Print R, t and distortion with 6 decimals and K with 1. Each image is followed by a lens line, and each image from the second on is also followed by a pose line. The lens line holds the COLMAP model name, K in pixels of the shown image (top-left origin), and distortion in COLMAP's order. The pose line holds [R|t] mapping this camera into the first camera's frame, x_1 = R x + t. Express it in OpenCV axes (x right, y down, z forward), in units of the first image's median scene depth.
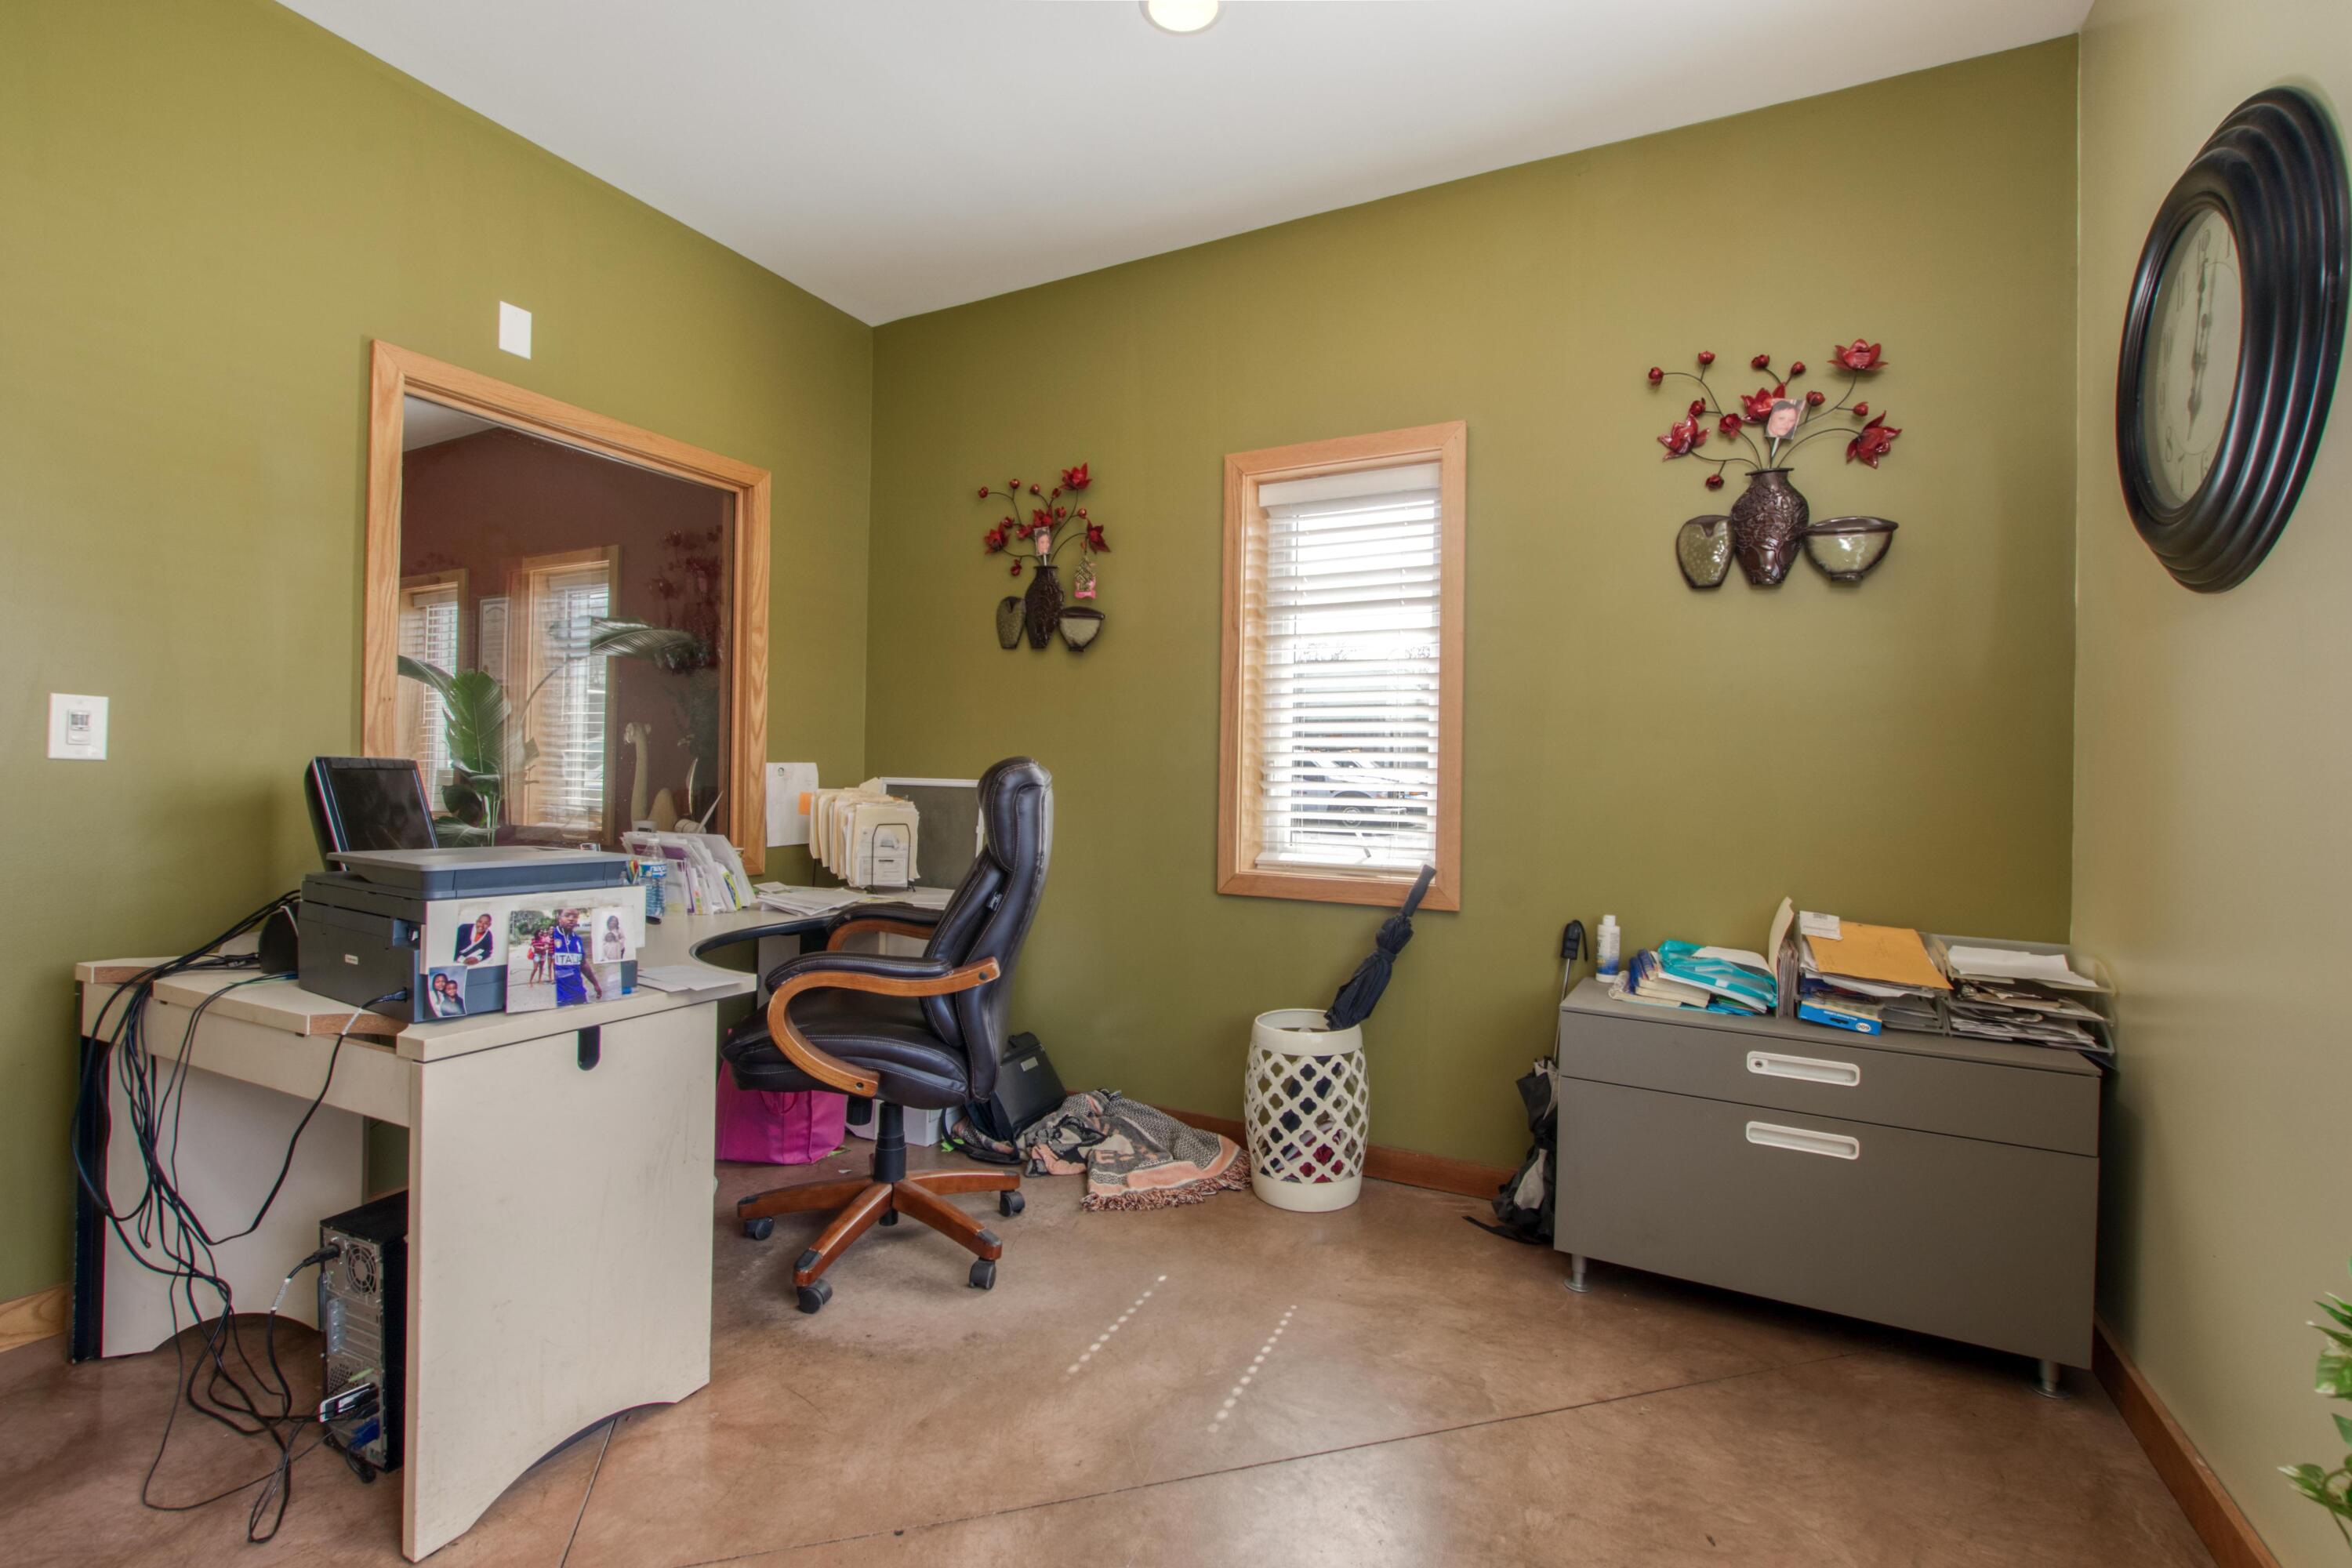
lens RADIAL K [[1047.6, 0, 1170.3], [0, 1047.6, 758.4], [0, 0, 1]] dist [-0.002342, 0.000227]
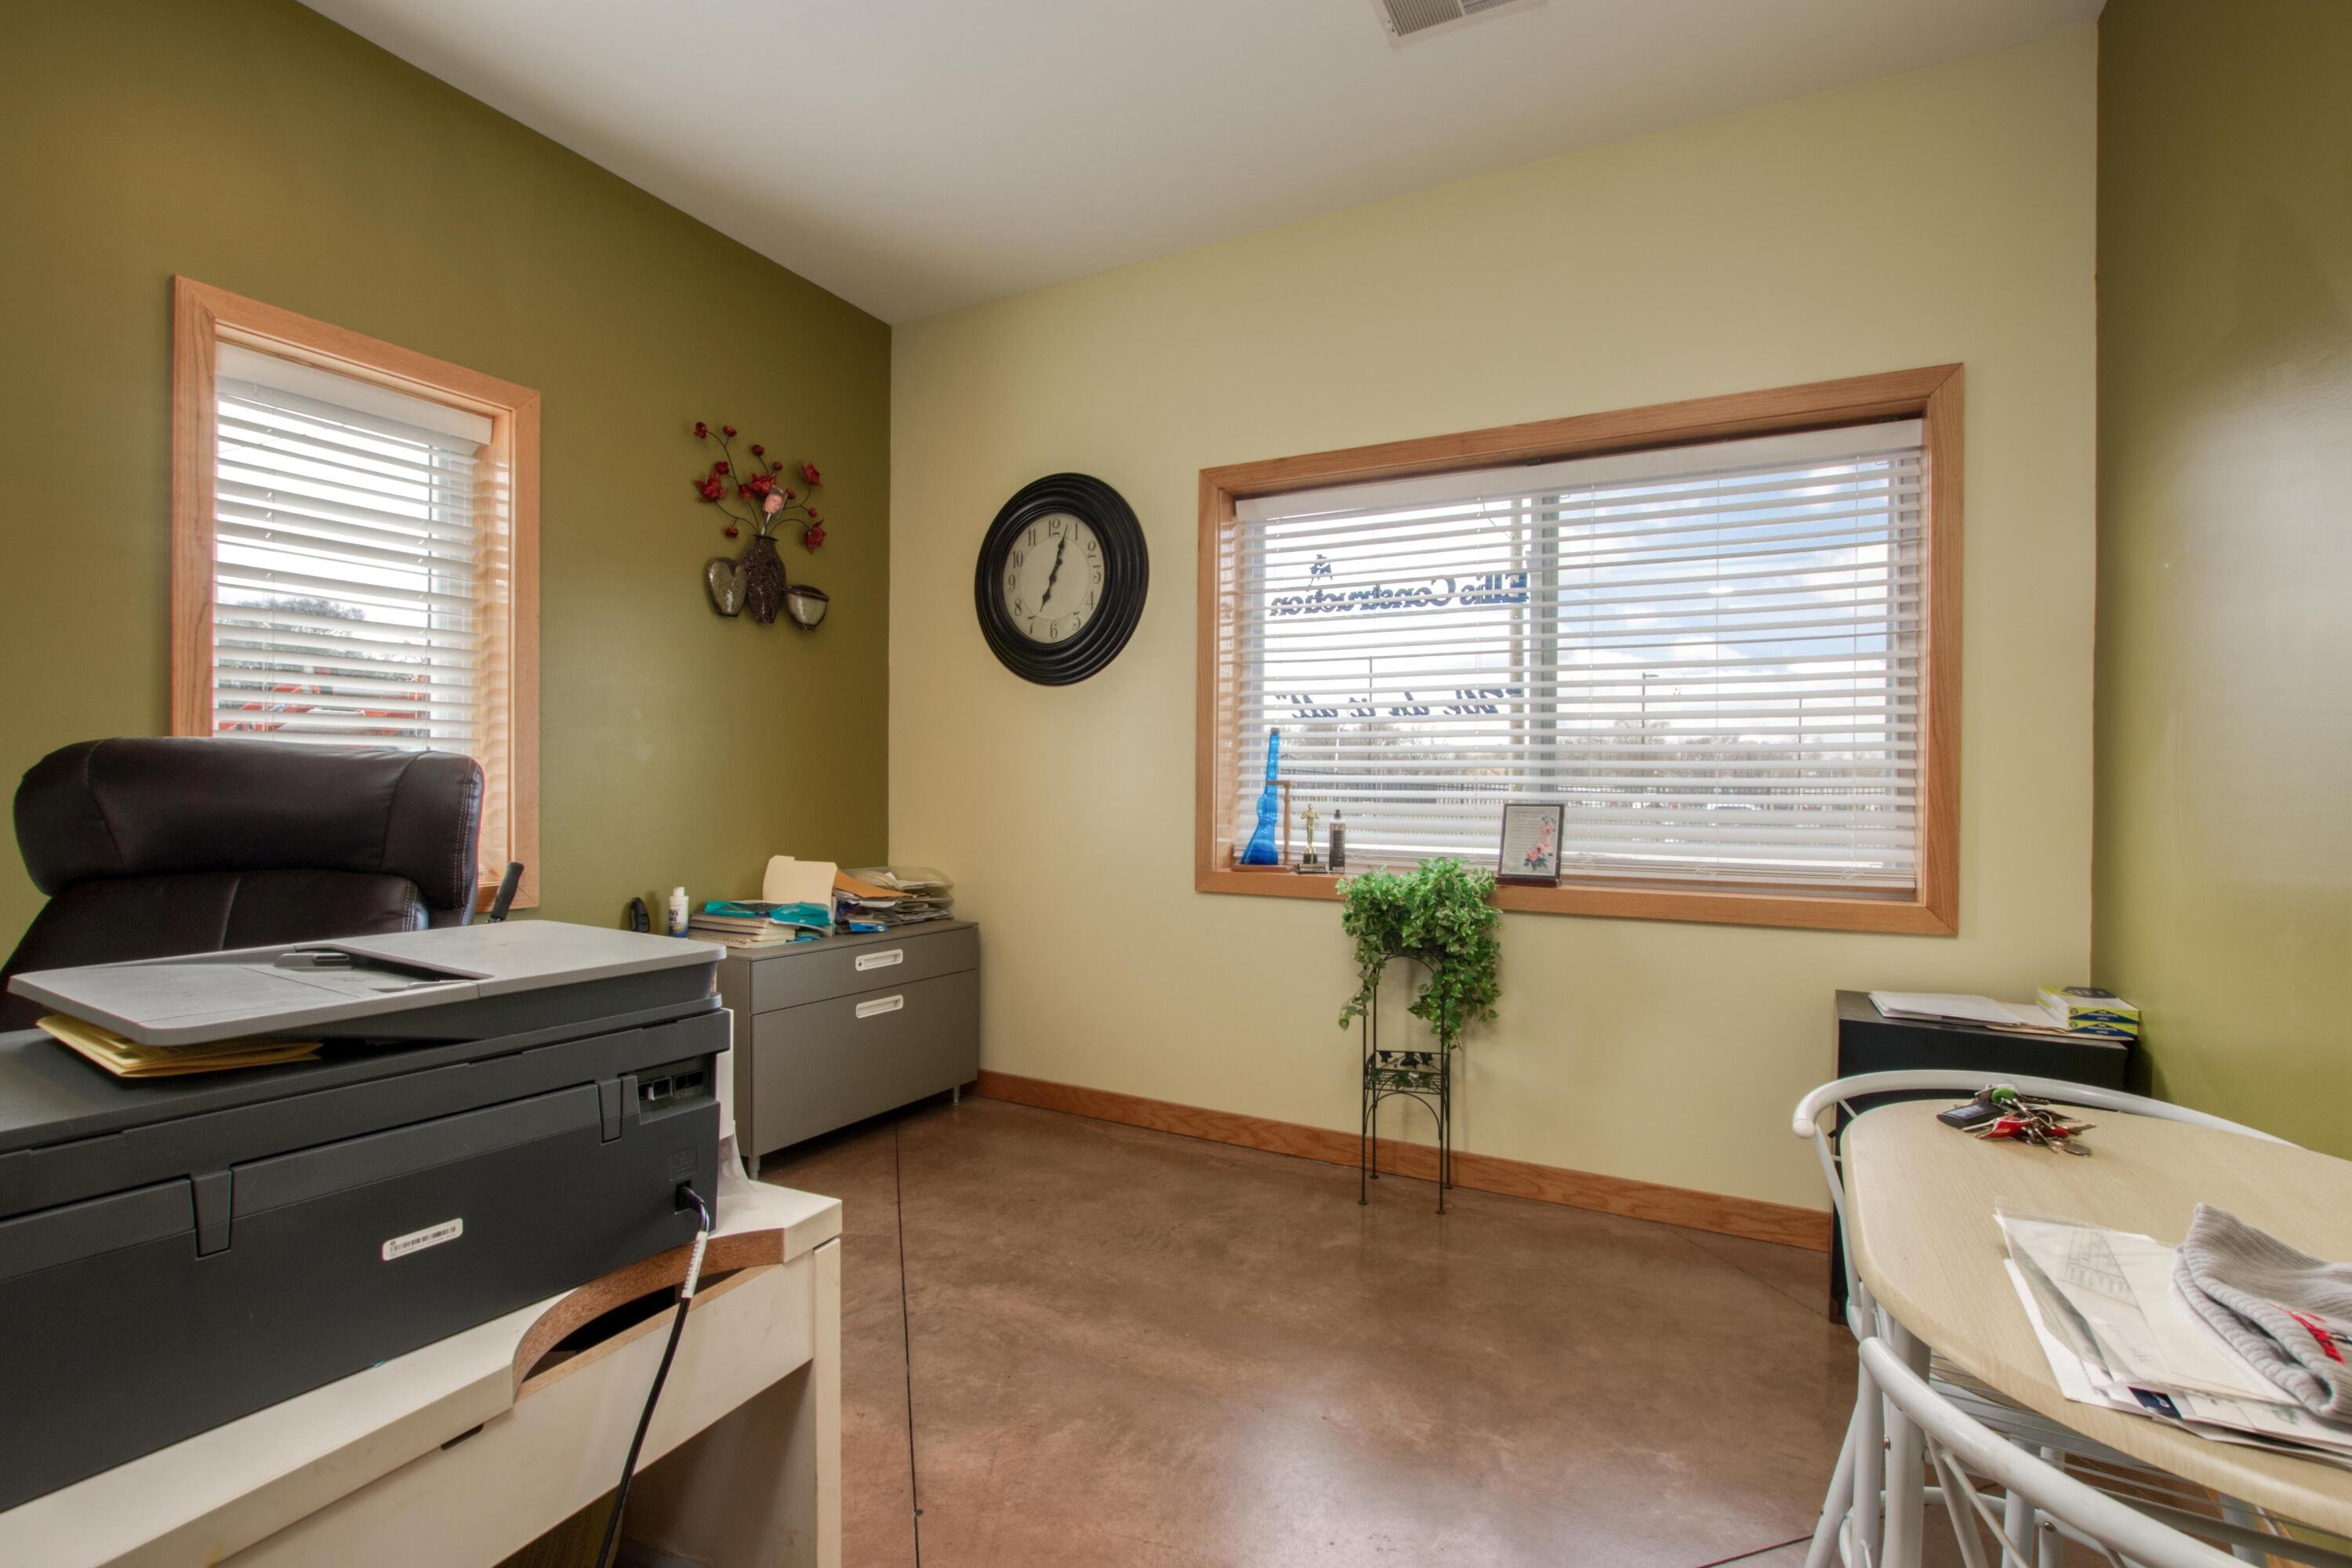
lens RADIAL K [[1047.6, 0, 1171.9], [0, 1047.6, 796.8], [0, 0, 1]] dist [-0.002342, 0.000227]
pose [[0.028436, -0.022648, 0.999339, -0.765789], [-0.015466, 0.999614, 0.023094, 0.016035], [-0.999476, -0.016113, 0.028075, 0.457606]]
